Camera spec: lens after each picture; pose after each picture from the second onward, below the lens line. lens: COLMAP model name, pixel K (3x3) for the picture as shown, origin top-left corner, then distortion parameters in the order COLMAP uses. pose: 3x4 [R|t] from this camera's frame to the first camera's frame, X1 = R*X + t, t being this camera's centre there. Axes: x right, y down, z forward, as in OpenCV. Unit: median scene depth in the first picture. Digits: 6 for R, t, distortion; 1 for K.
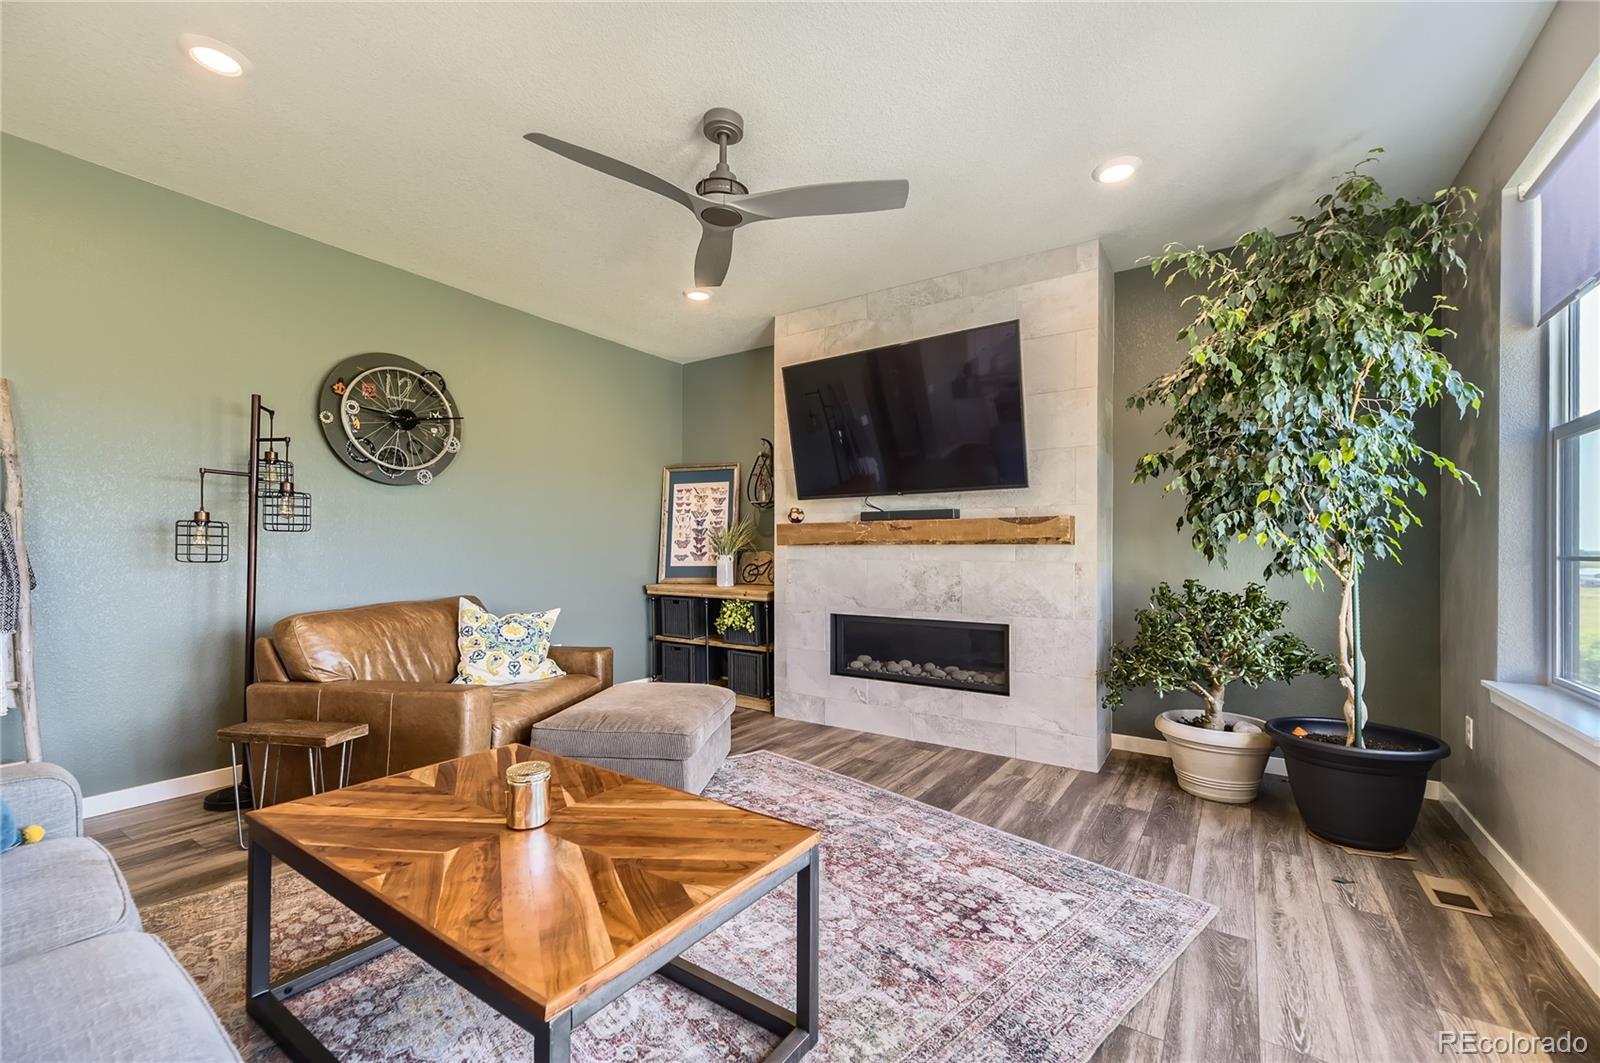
lens RADIAL K [[662.5, 0, 785.6], [0, 662.5, 542.2], [0, 0, 1]] dist [0.013190, -0.000290]
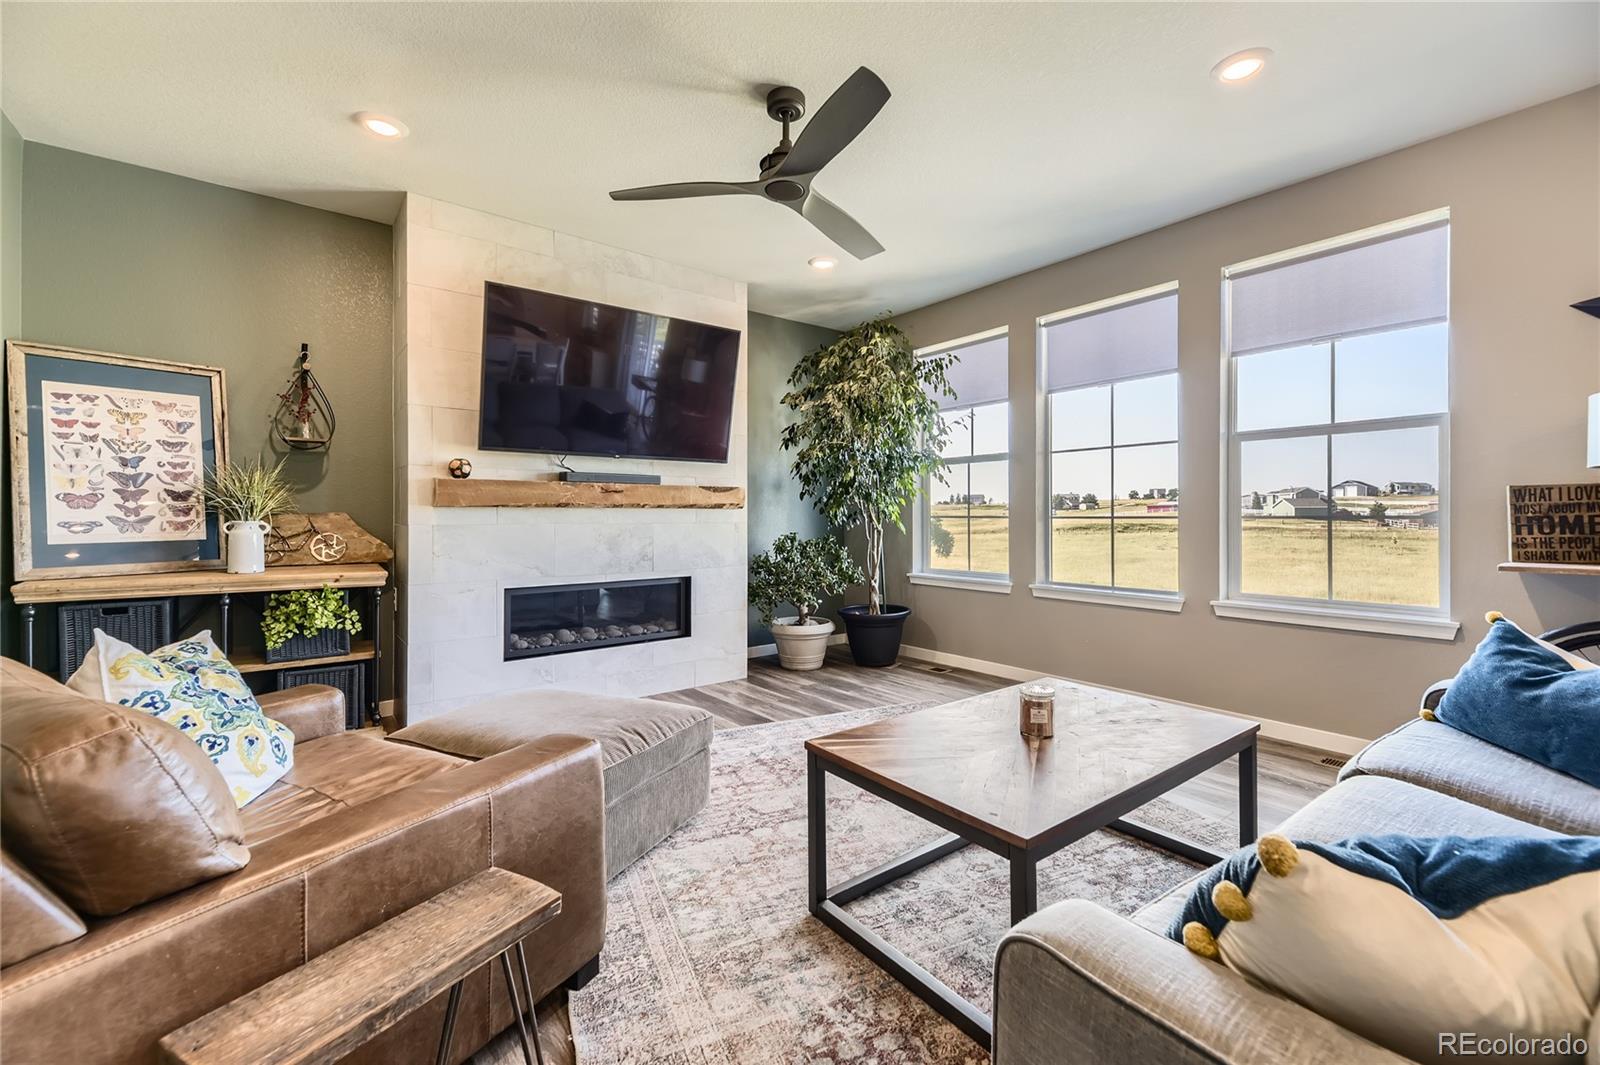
lens RADIAL K [[667.0, 0, 810.4], [0, 667.0, 510.4], [0, 0, 1]] dist [0.012053, -0.000252]
pose [[0.286840, 0.004307, 0.957969, -0.681474], [-0.013851, 0.999904, -0.000348, 0.003622], [-0.957879, -0.013168, 0.286872, 0.418101]]
